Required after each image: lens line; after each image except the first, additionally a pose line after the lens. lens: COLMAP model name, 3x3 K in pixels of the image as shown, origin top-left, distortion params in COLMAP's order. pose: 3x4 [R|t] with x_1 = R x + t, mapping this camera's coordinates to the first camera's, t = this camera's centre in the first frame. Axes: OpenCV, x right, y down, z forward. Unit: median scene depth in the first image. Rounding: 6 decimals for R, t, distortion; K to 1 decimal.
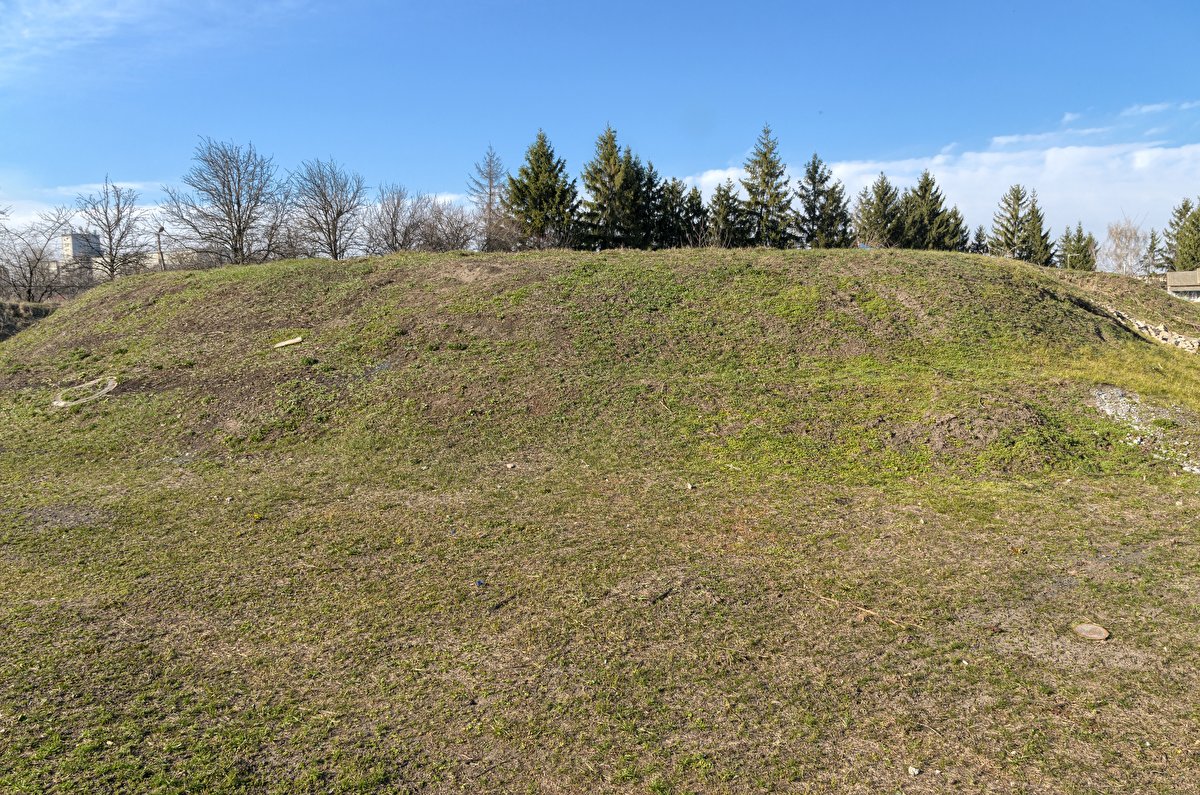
lens RADIAL K [[867.5, 0, 600.0], [0, 867.5, 397.5], [0, 0, 1]] dist [0.014545, -0.027789]
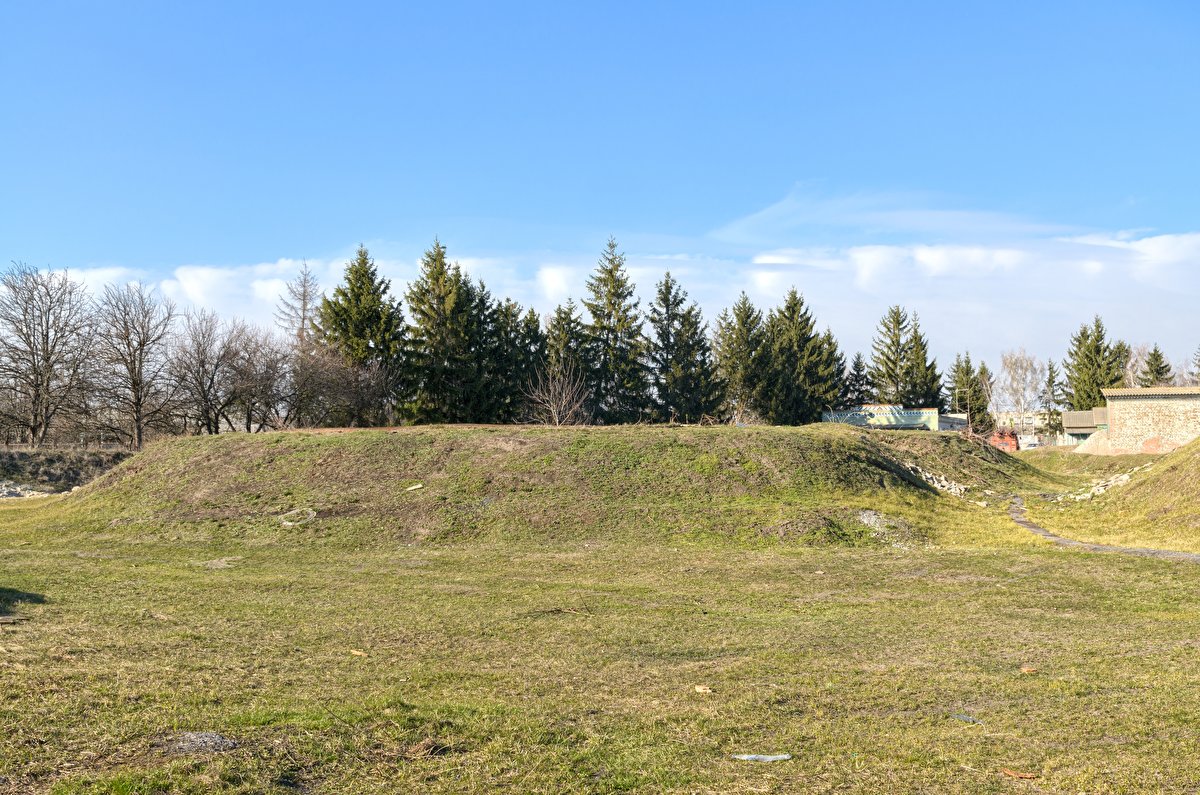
lens RADIAL K [[1234.9, 0, 600.0], [0, 1234.9, 397.5], [0, 0, 1]] dist [-0.014301, 0.007272]
pose [[0.981227, 0.013270, 0.192399, -0.063666], [0.014132, 0.990000, -0.140356, 0.014069], [-0.192338, 0.140440, 0.971227, -0.190662]]
